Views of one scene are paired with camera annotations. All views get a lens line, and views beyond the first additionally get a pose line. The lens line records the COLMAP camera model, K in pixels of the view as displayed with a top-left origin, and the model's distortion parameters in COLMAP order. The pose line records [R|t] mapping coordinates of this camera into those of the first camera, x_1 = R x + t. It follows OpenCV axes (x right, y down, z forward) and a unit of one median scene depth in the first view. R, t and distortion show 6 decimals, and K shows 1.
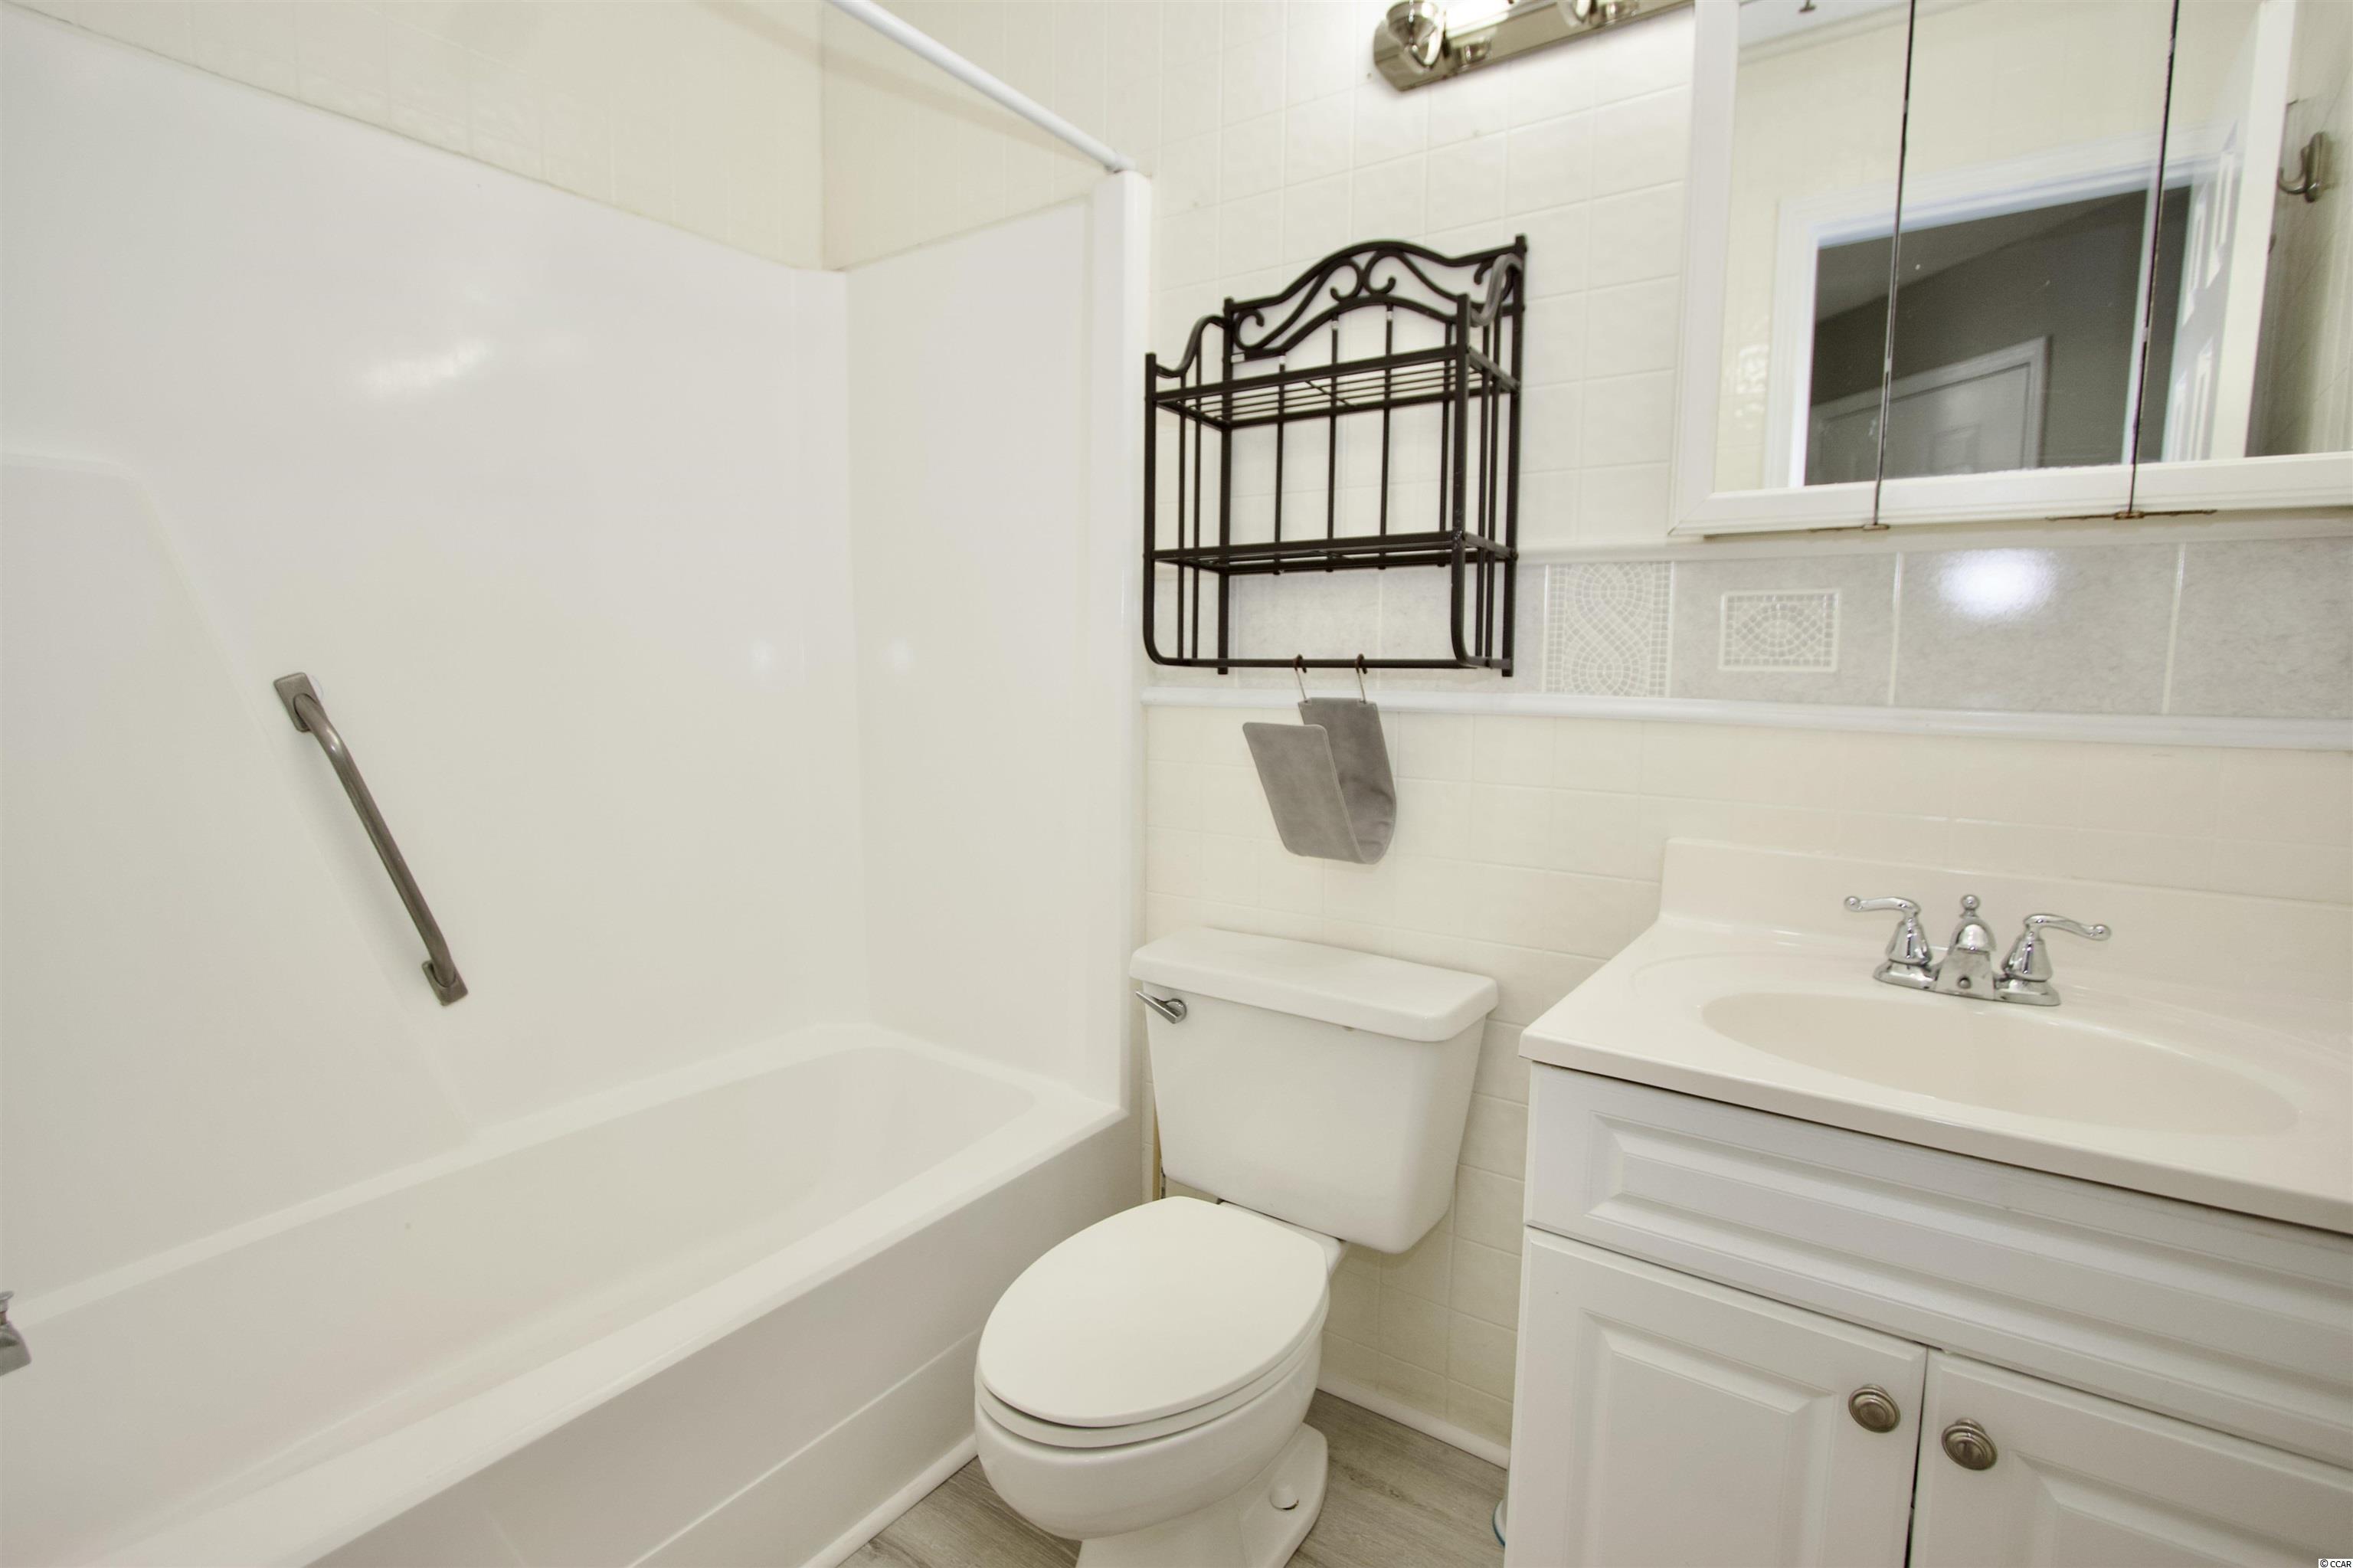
lens RADIAL K [[1126.0, 0, 1217.1], [0, 1126.0, 777.2], [0, 0, 1]] dist [-0.014047, 0.000468]
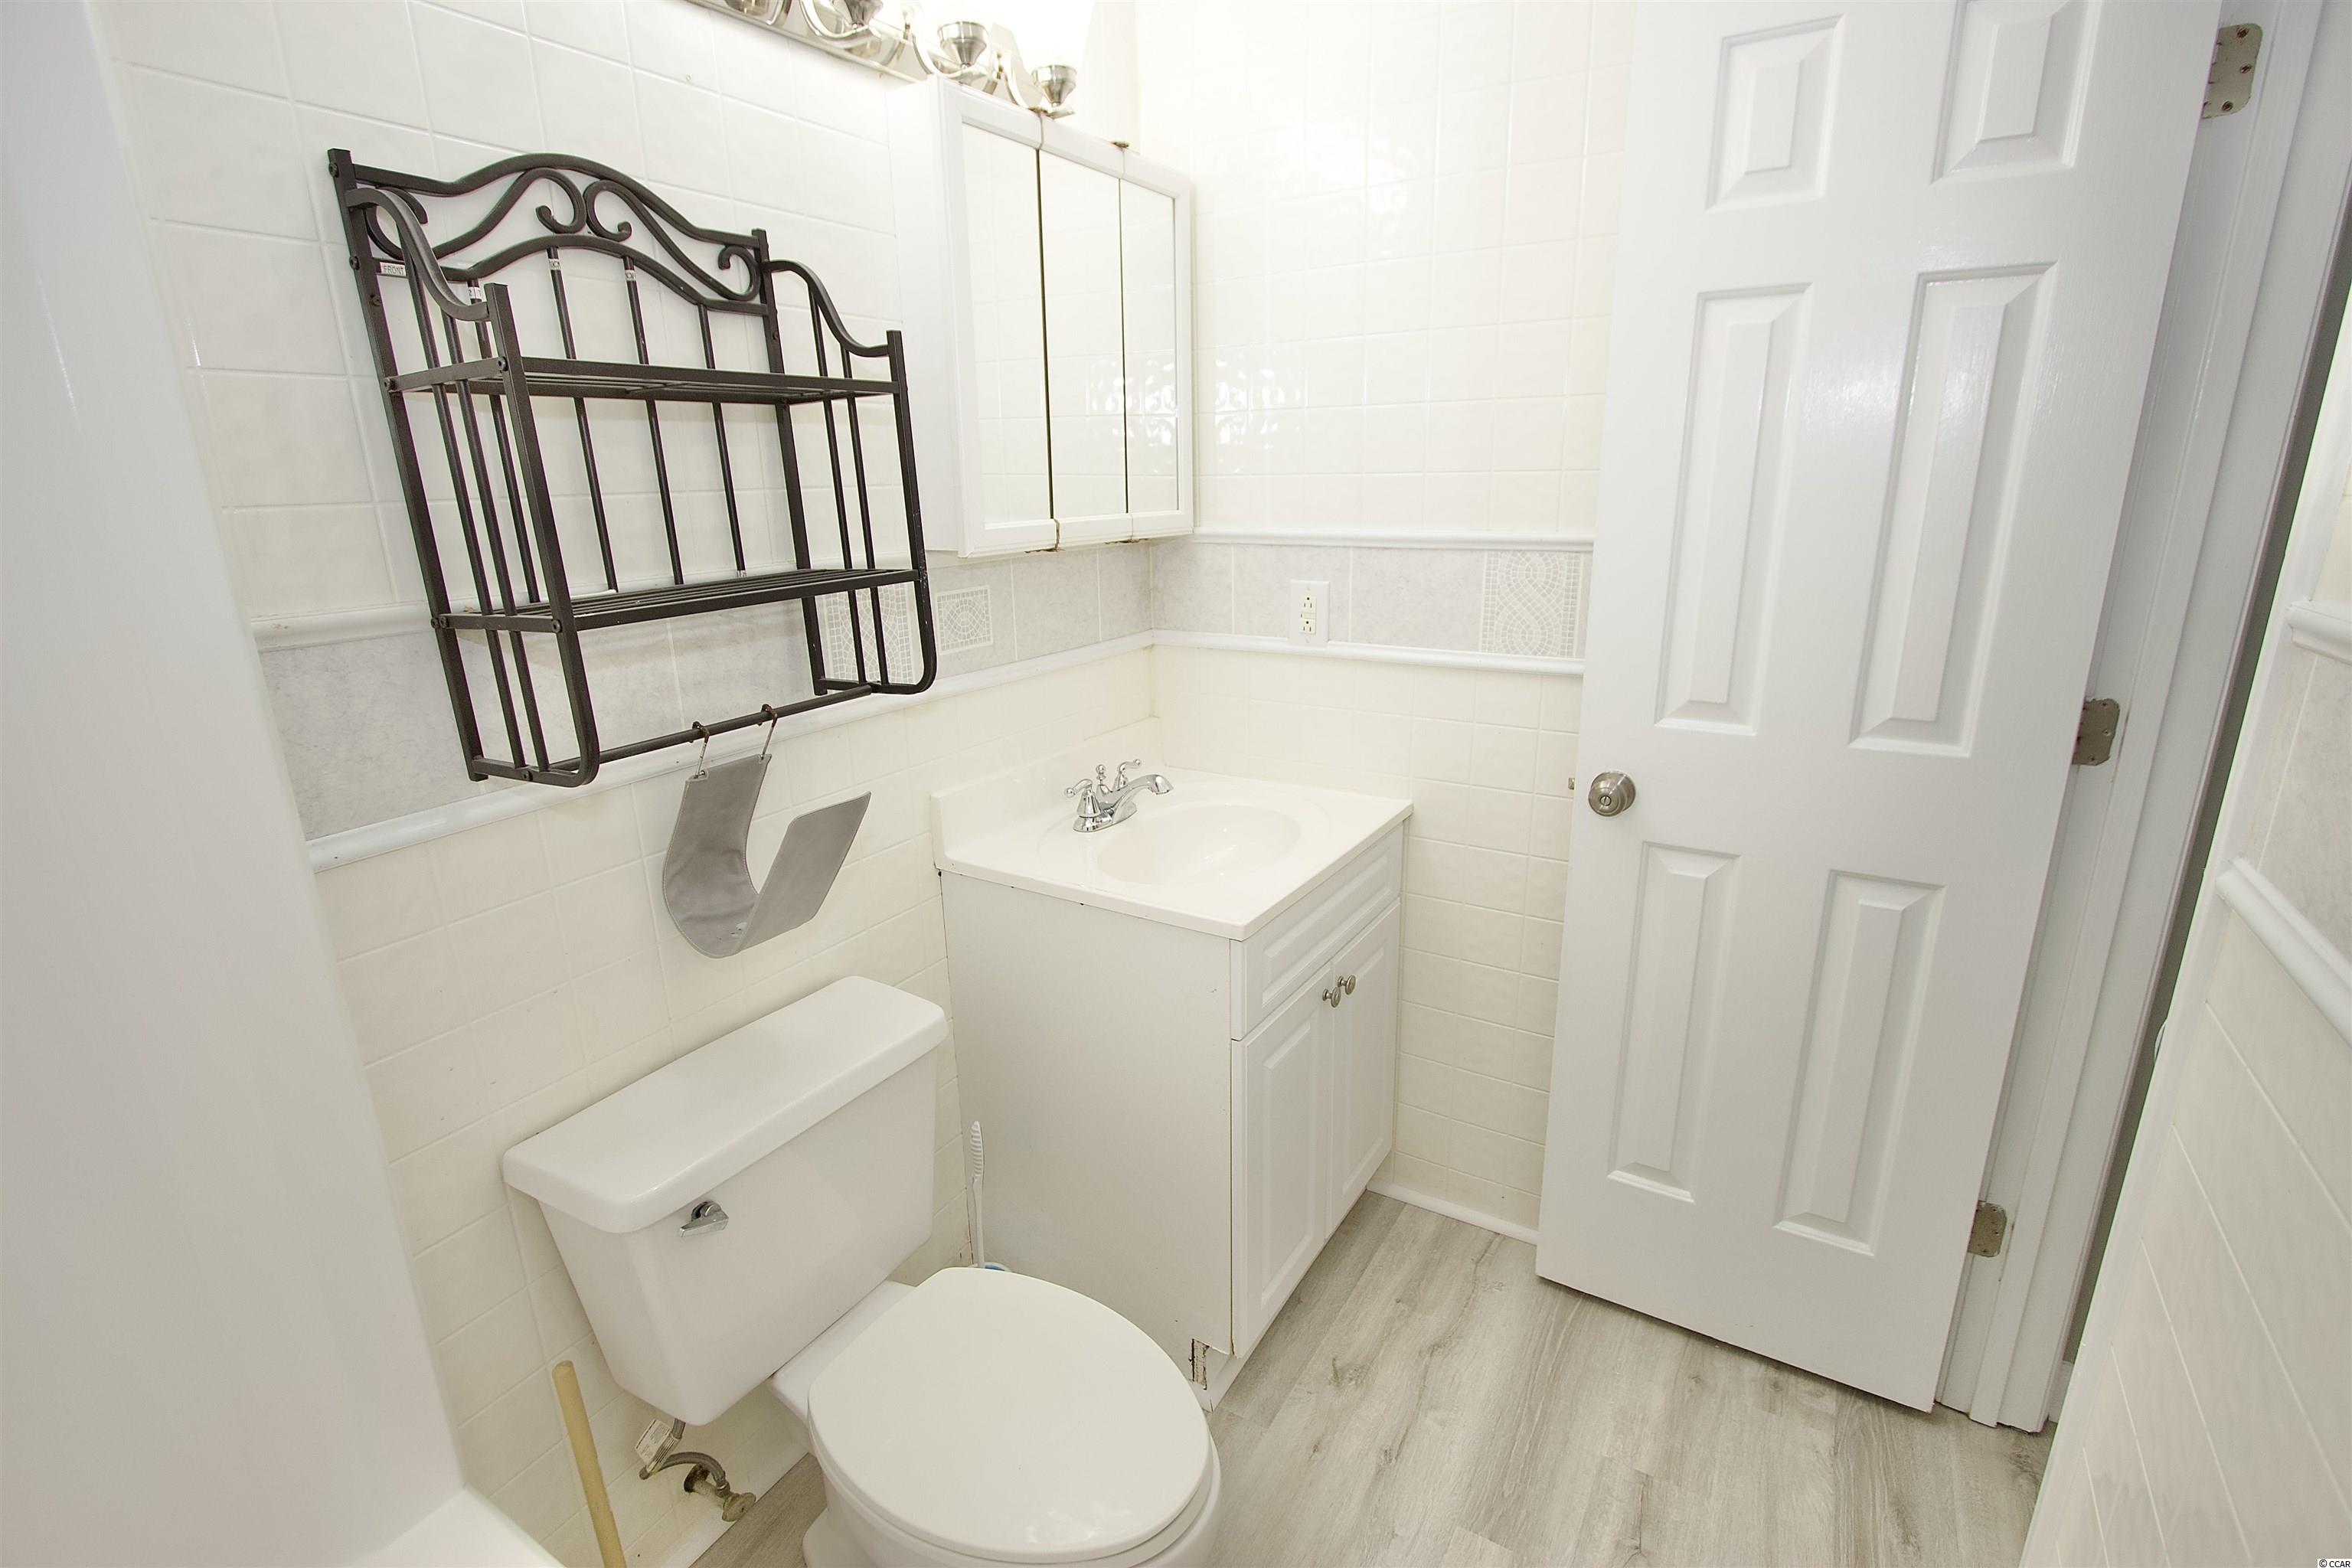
lens RADIAL K [[1083.9, 0, 1176.0], [0, 1083.9, 784.0], [0, 0, 1]] dist [-0.016793, -0.000304]
pose [[-0.074420, -0.279792, 0.957172, -0.684160], [0.131200, 0.948743, 0.287529, -0.240598], [-0.988559, 0.146979, -0.033896, 0.703500]]
